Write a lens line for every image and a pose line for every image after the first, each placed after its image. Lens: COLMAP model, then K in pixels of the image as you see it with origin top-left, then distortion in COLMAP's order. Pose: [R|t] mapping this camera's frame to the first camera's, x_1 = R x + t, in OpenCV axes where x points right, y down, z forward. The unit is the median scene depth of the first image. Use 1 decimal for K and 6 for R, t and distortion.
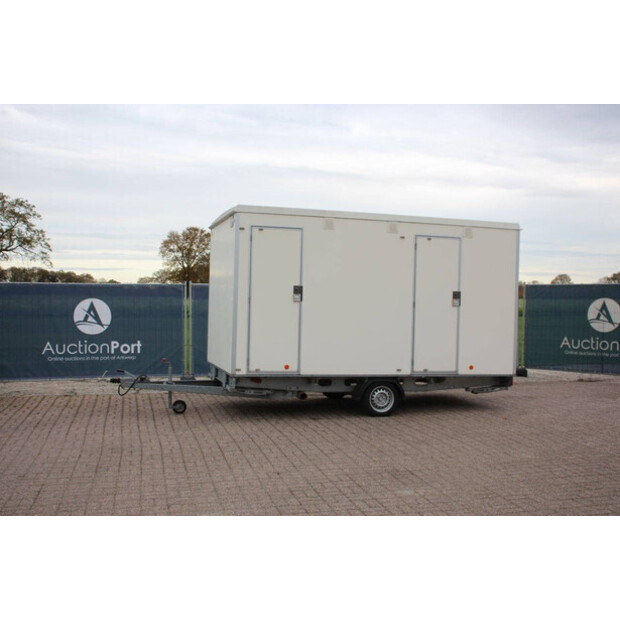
lens RADIAL K [[724.3, 0, 310.0], [0, 724.3, 310.0], [0, 0, 1]] dist [-0.009967, 0.003310]
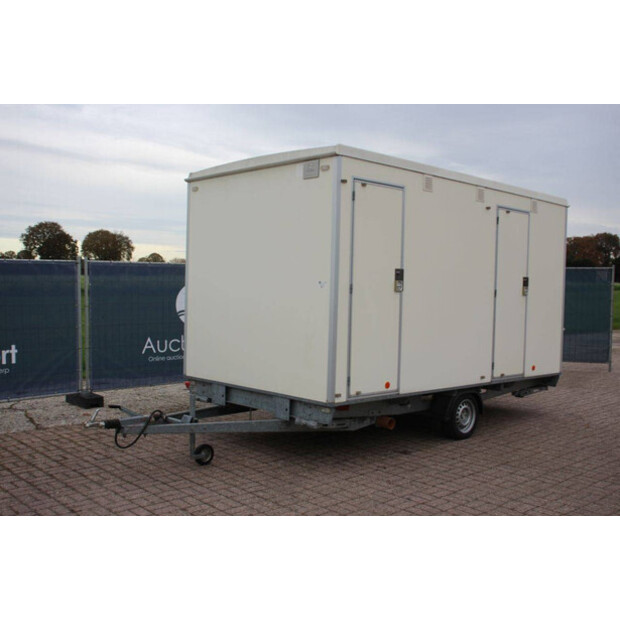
lens RADIAL K [[688.5, 0, 308.6], [0, 688.5, 298.5], [0, 0, 1]] dist [-0.009679, -0.001647]
pose [[0.887233, -0.007691, 0.461258, -0.384319], [-0.000725, 0.999837, 0.018066, -0.015639], [-0.461322, -0.016363, 0.887082, 0.426728]]
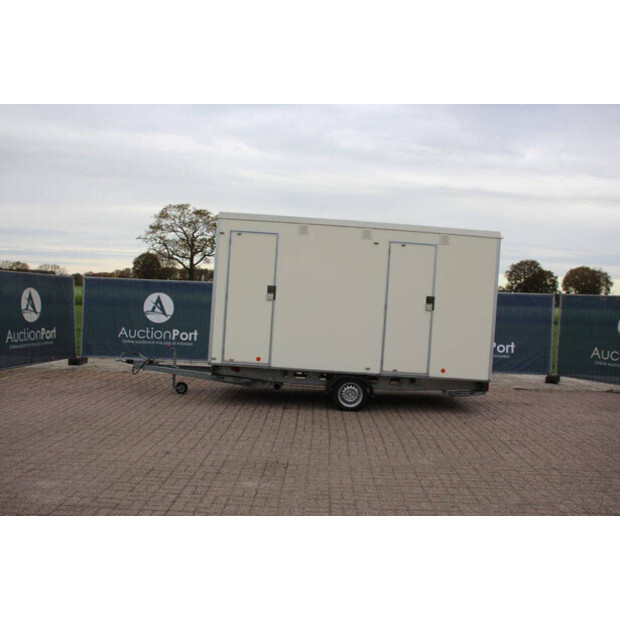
lens RADIAL K [[620.2, 0, 310.0], [0, 620.2, 310.0], [0, 0, 1]] dist [-0.065858, 0.017454]
pose [[0.964813, 0.041301, -0.259673, 0.271495], [-0.041583, 0.999125, 0.004411, -0.003076], [0.259628, 0.006543, 0.965686, 0.103396]]
